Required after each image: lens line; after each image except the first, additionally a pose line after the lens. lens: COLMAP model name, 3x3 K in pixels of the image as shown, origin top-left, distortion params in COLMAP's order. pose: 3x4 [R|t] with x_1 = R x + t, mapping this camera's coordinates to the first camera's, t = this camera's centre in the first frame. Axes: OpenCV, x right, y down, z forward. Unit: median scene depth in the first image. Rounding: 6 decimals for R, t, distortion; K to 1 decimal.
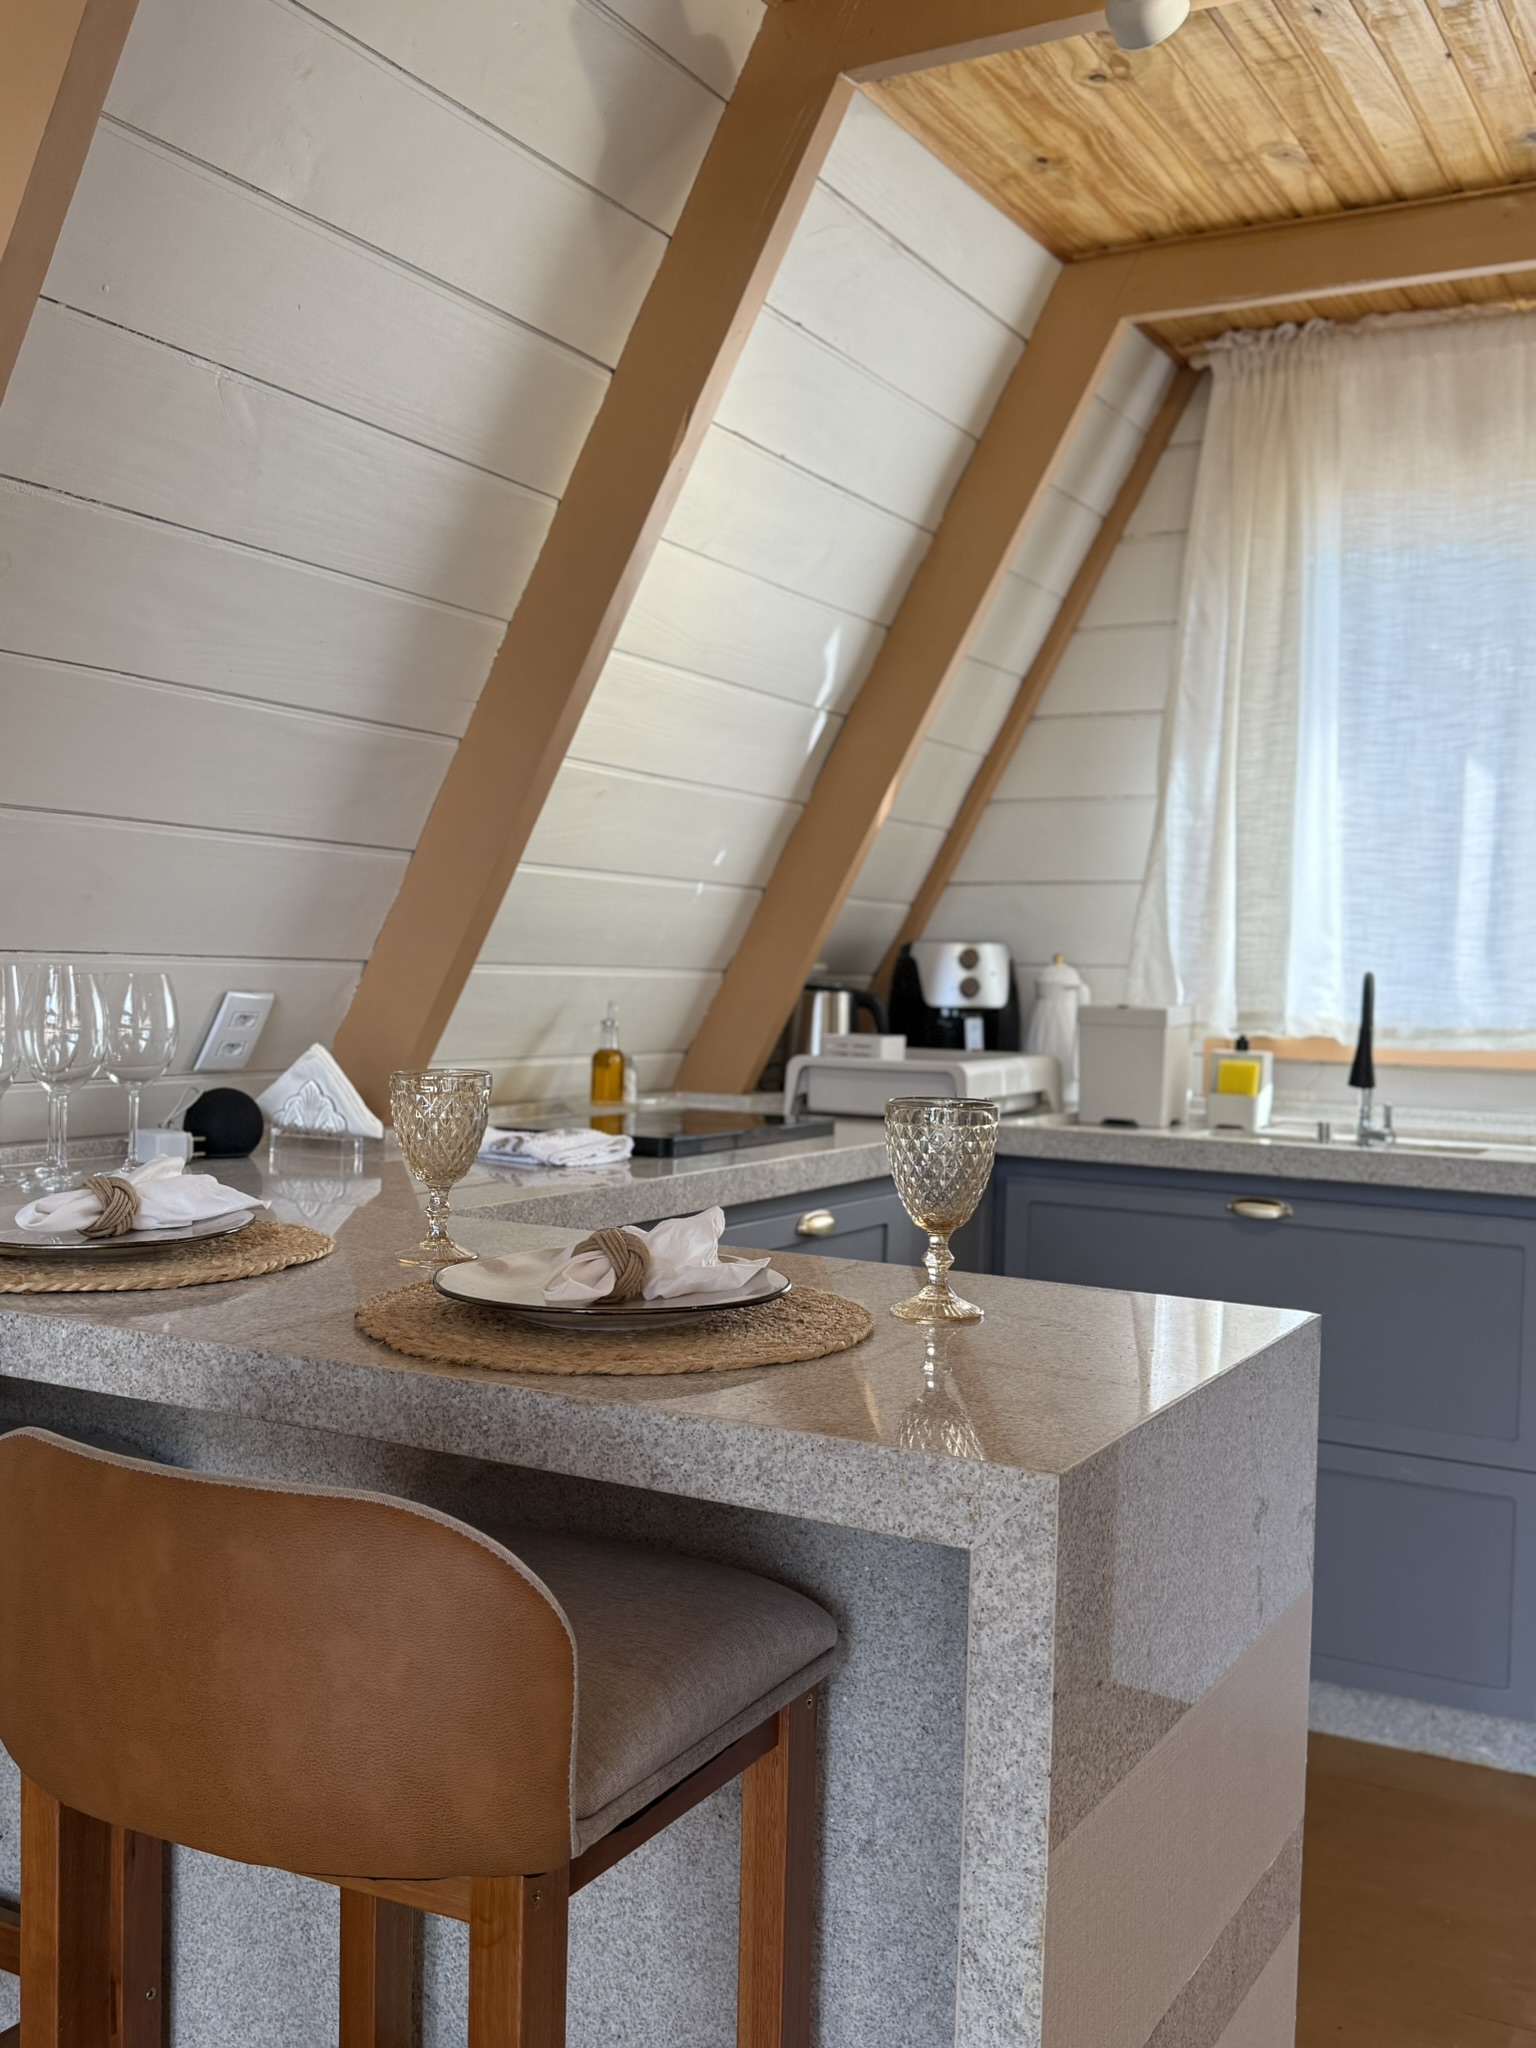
lens RADIAL K [[1928.0, 0, 766.8], [0, 1928.0, 1020.8], [0, 0, 1]] dist [0.164351, -0.385967]
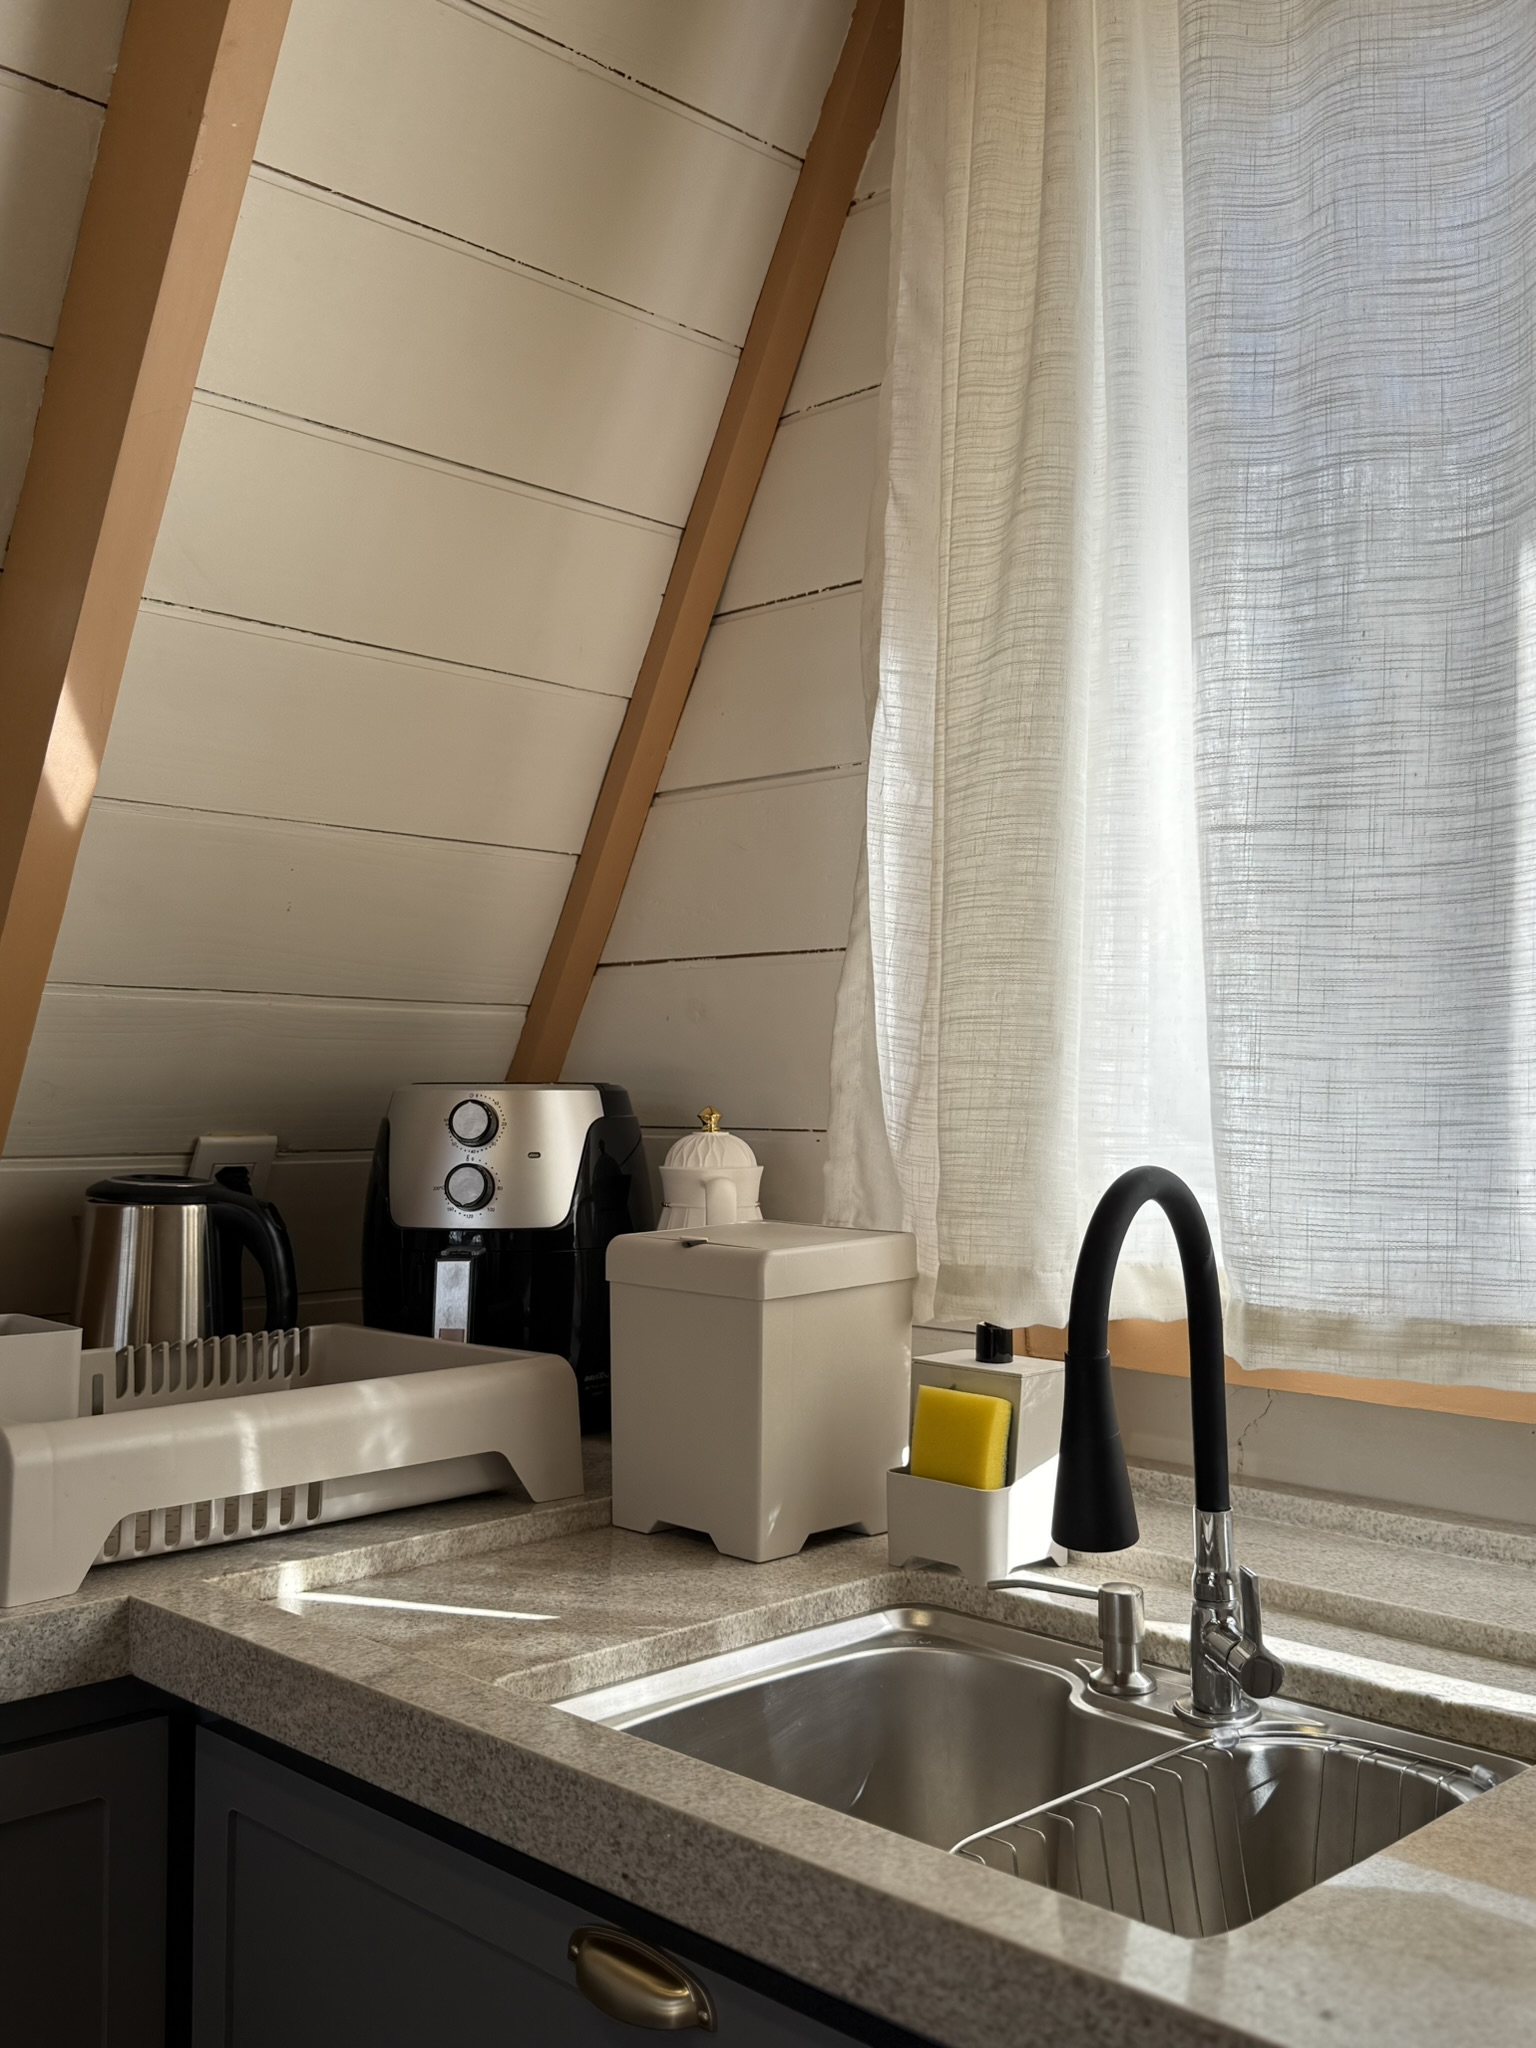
lens RADIAL K [[1966.8, 0, 773.0], [0, 1966.8, 1014.7], [0, 0, 1]] dist [0.176070, -0.370482]
pose [[0.959822, -0.026543, -0.279353, 0.368936], [0.008511, 0.997812, -0.065567, -0.032410], [0.280482, 0.060555, 0.957947, 0.706388]]
